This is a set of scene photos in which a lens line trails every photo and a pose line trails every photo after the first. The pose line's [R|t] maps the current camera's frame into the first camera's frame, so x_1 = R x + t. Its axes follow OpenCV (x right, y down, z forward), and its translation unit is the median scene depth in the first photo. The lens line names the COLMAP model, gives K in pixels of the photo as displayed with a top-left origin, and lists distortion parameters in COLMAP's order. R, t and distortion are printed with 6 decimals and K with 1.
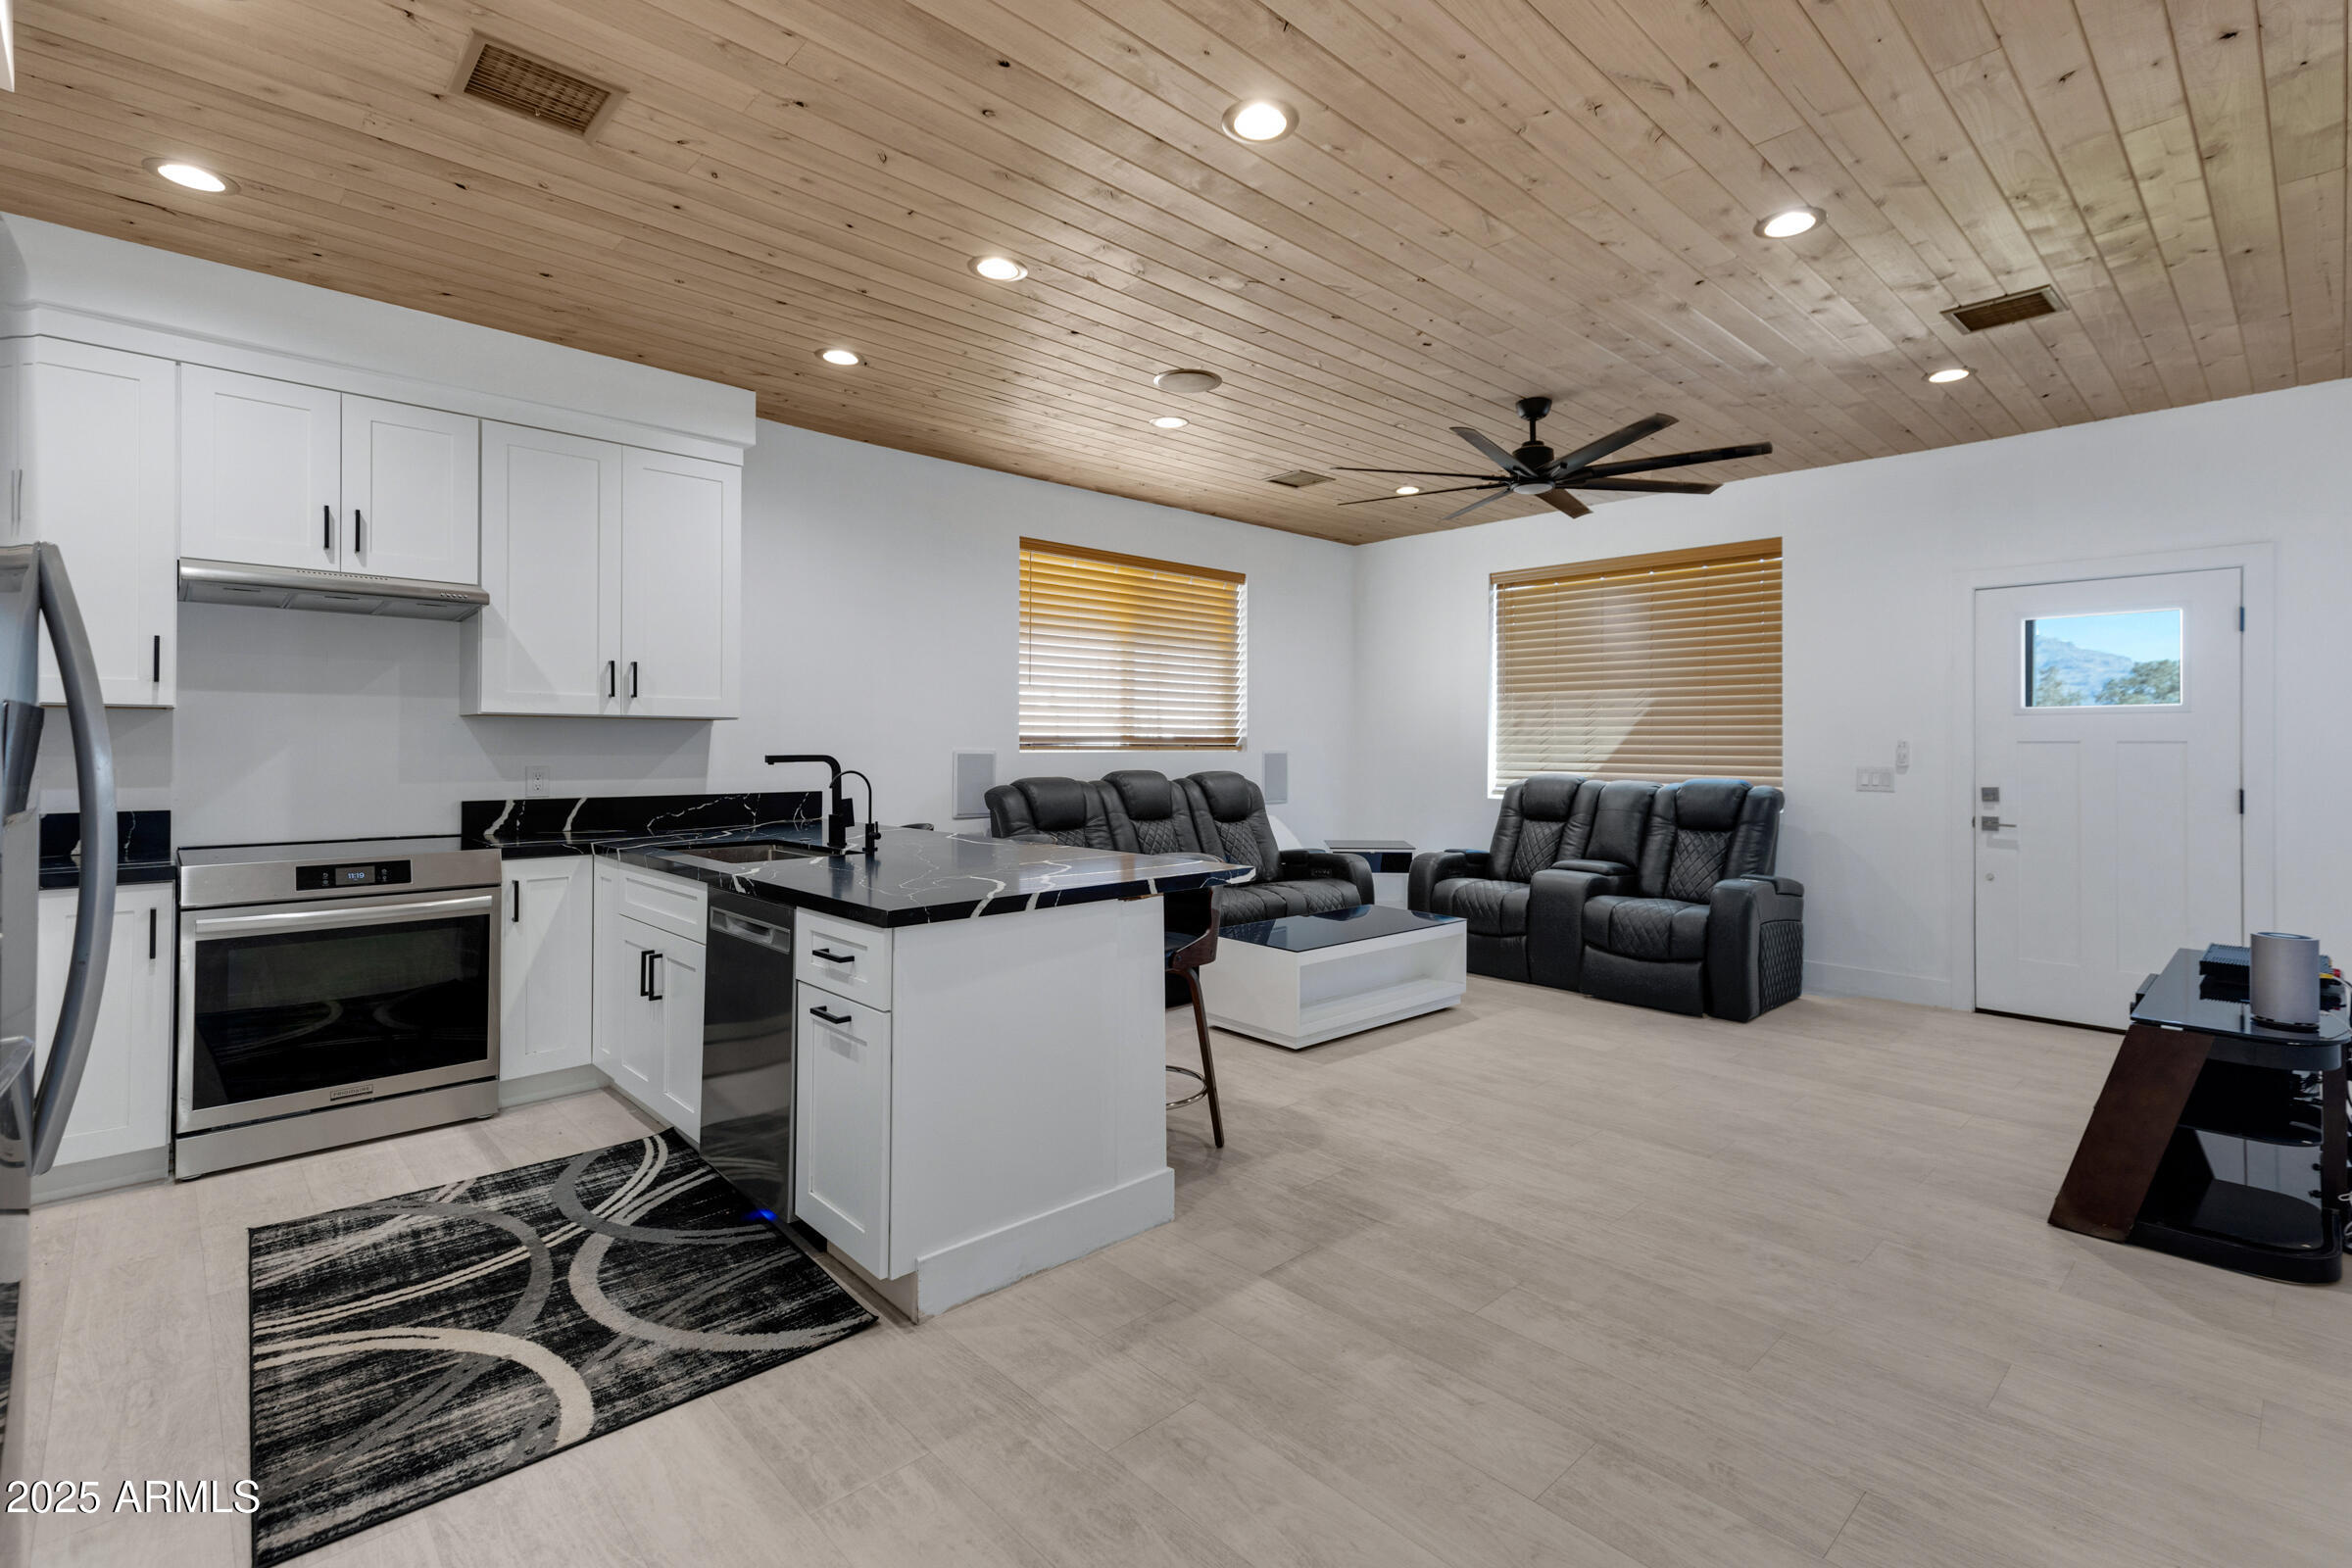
lens RADIAL K [[1060.6, 0, 1220.9], [0, 1060.6, 732.5], [0, 0, 1]] dist [0.023018, -0.001315]
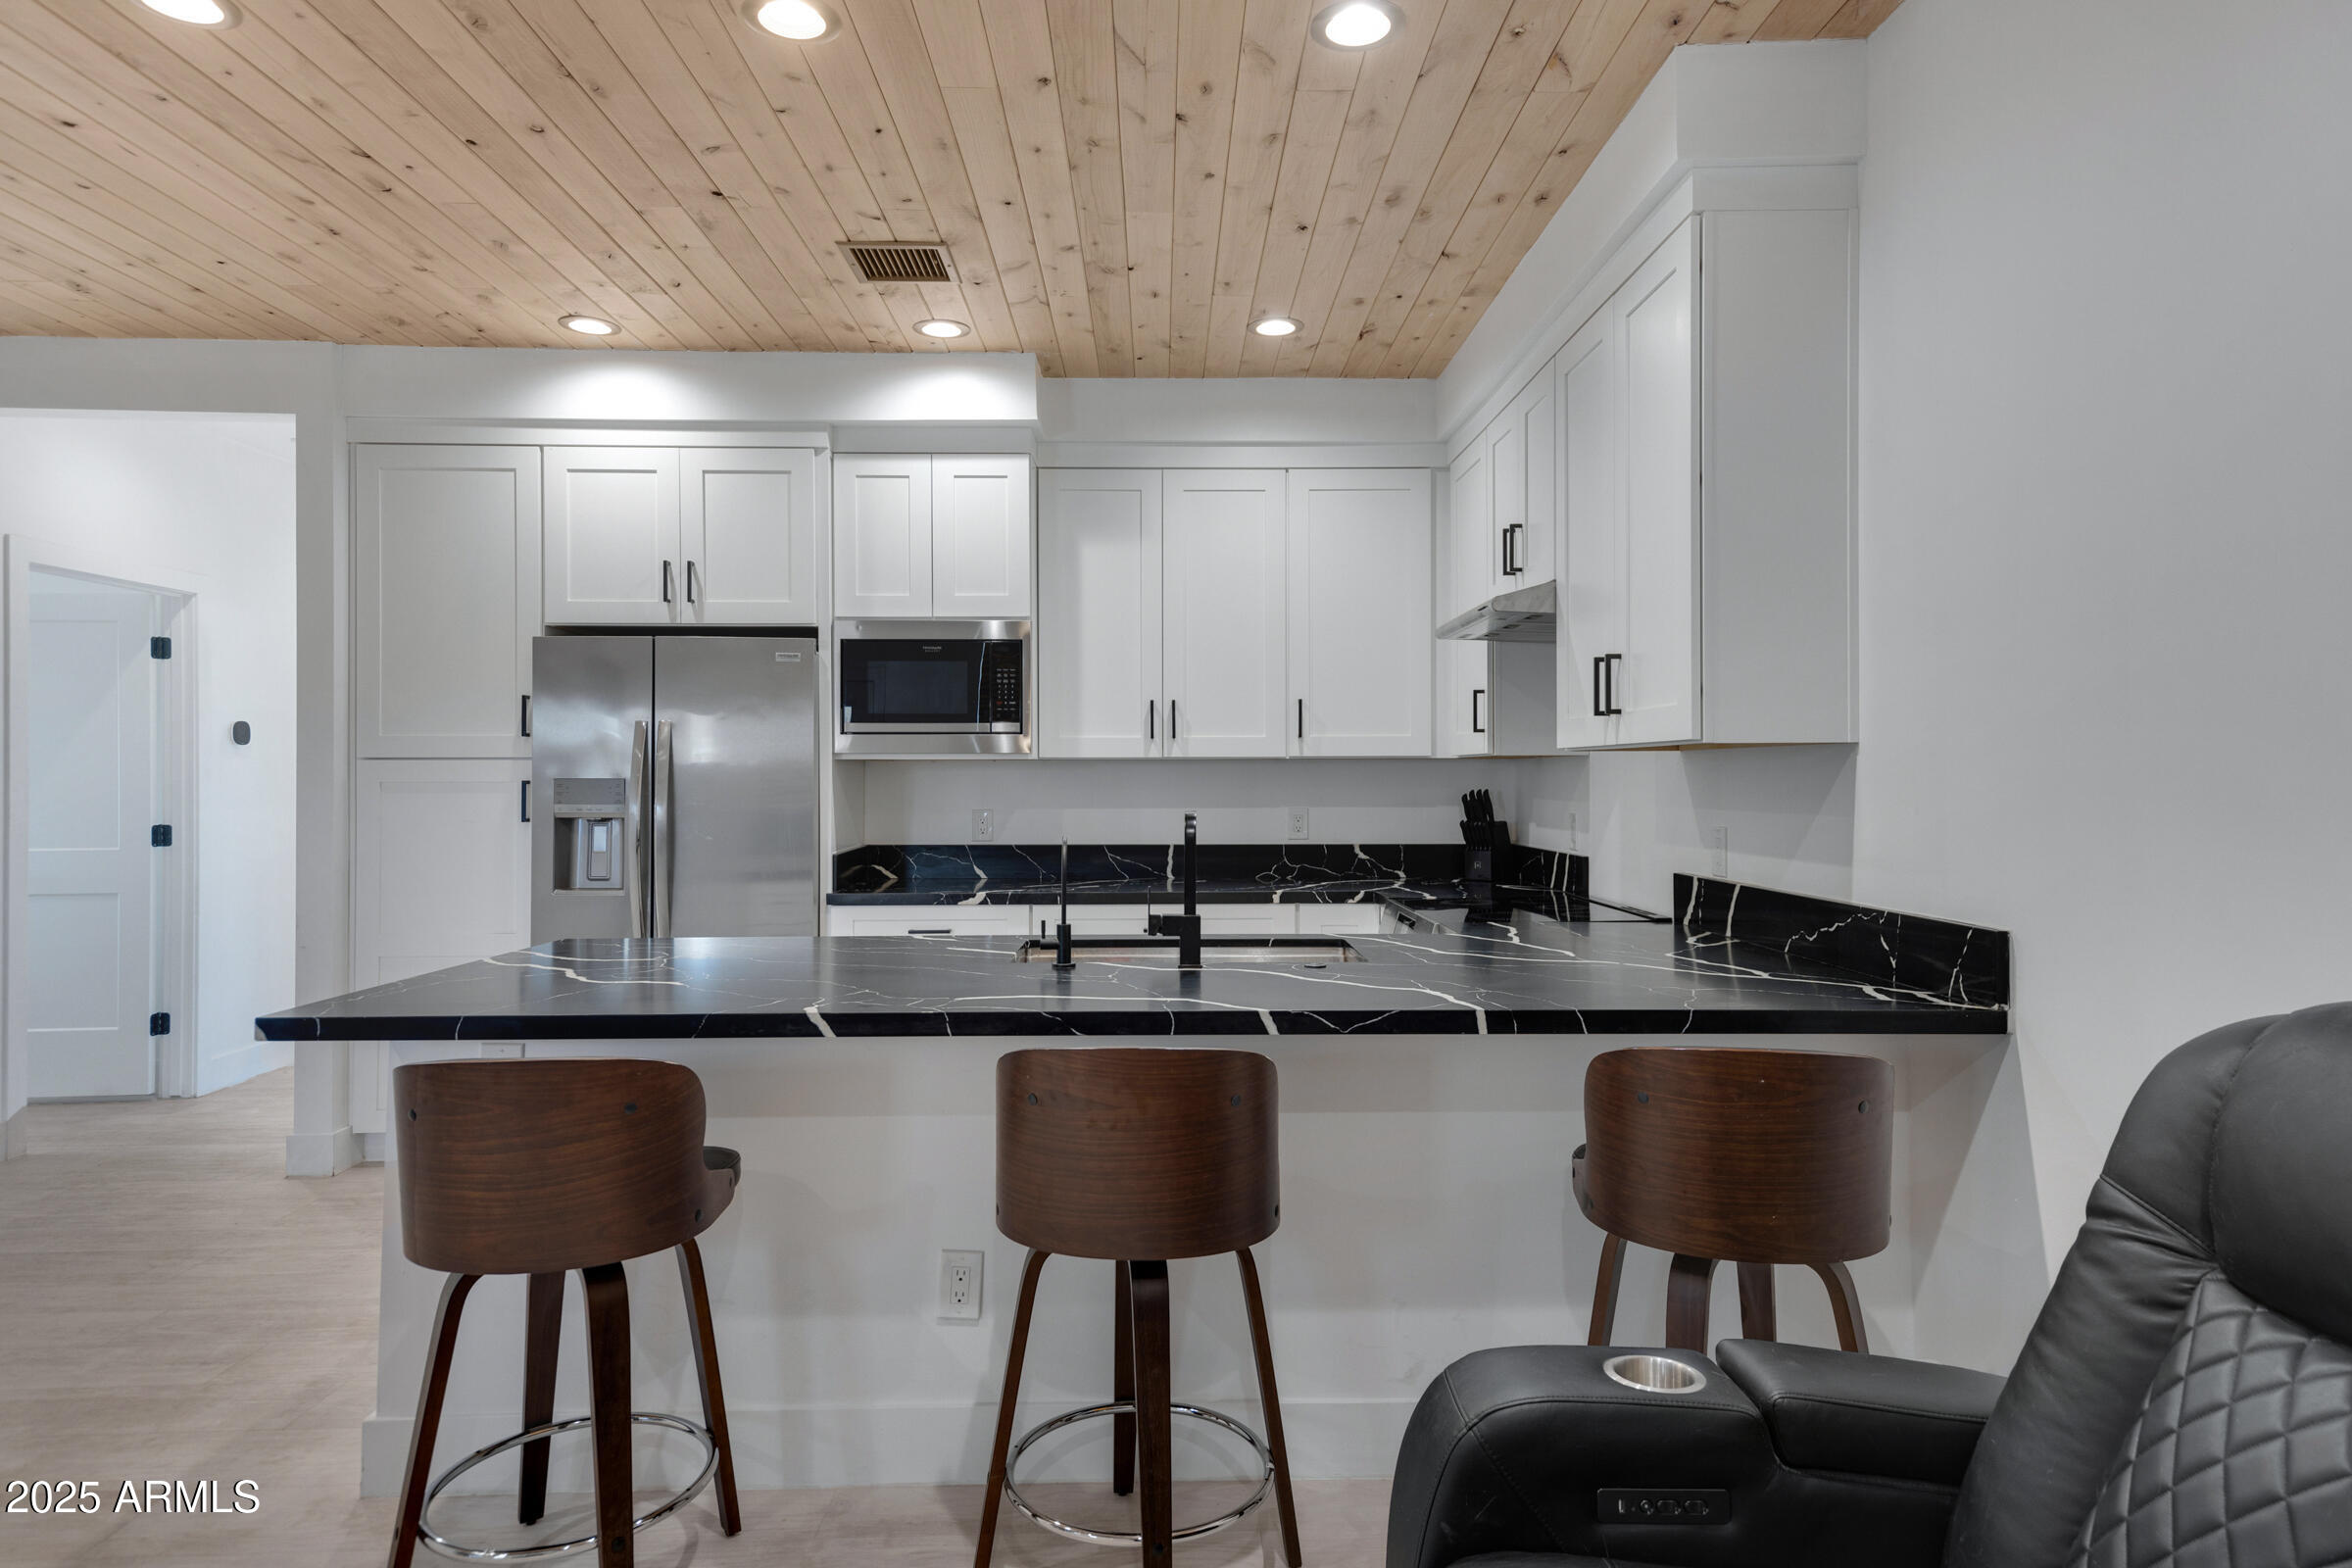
lens RADIAL K [[1410.3, 0, 1209.3], [0, 1410.3, 768.5], [0, 0, 1]] dist [0.048265, -0.004154]
pose [[-0.685783, -0.006452, -0.727777, 0.220601], [0.009418, 0.999798, -0.017737, 0.010691], [0.727745, -0.019018, -0.685584, 1.689555]]
